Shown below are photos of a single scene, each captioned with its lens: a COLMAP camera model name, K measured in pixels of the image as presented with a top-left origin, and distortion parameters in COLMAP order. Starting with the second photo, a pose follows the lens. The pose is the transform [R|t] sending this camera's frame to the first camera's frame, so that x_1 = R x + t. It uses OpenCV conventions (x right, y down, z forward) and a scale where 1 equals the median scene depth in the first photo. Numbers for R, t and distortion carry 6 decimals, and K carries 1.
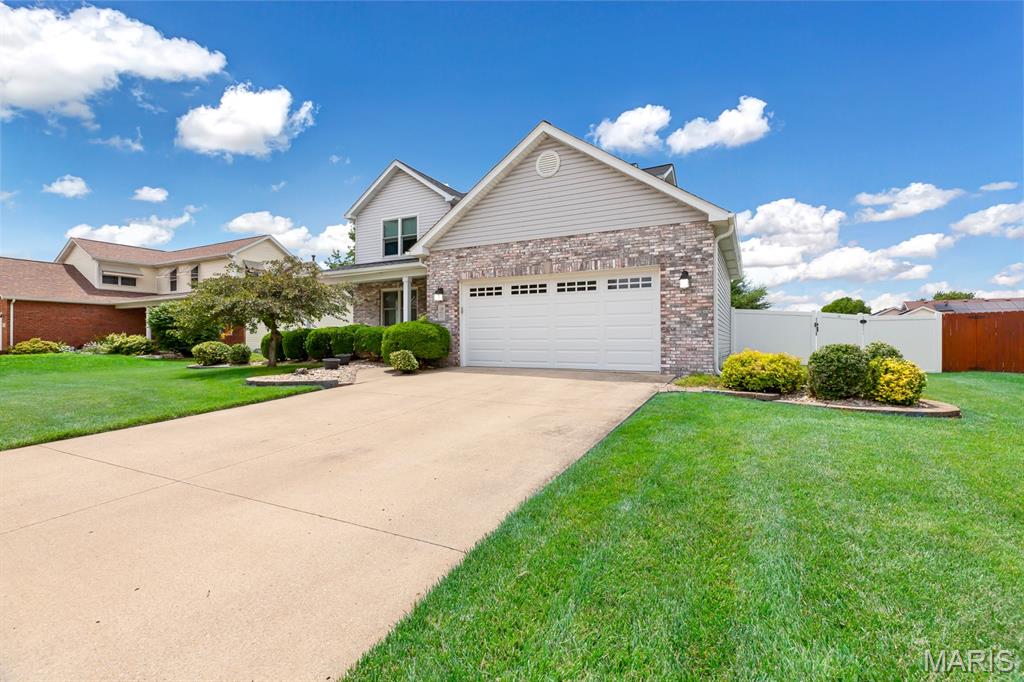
lens RADIAL K [[465.7, 0, 517.3], [0, 465.7, 339.3], [0, 0, 1]] dist [0.003146, -0.000052]
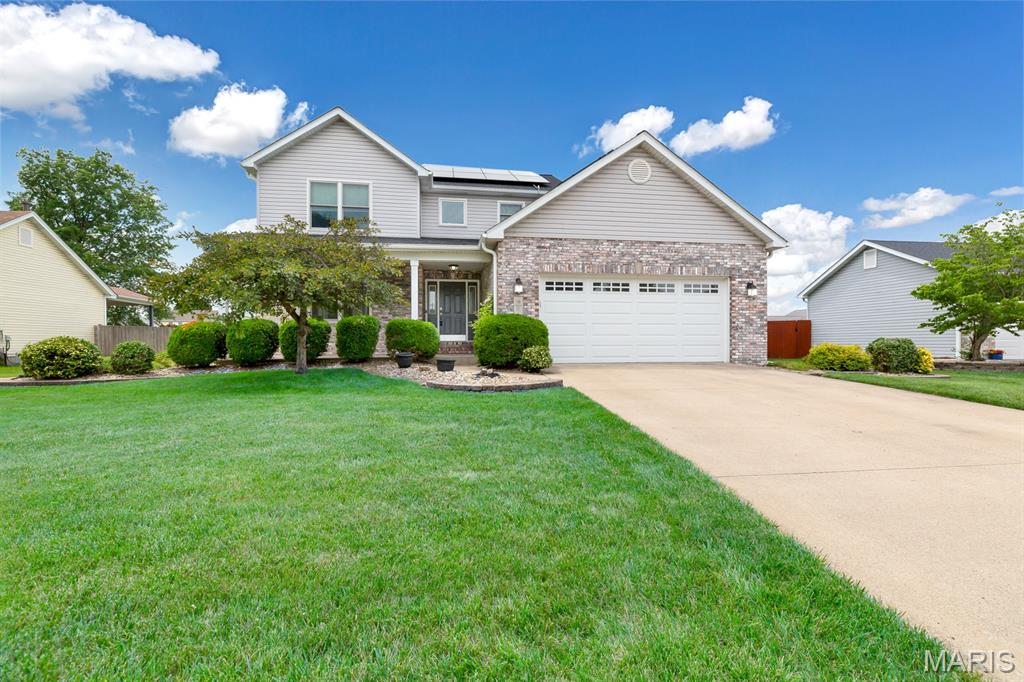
lens RADIAL K [[465.7, 0, 517.3], [0, 465.7, 339.3], [0, 0, 1]] dist [0.003146, -0.000052]
pose [[0.798834, 0.002667, 0.601545, -0.781885], [-0.000099, 0.999991, -0.004303, 0.012892], [-0.601551, 0.003378, 0.798827, 0.309098]]
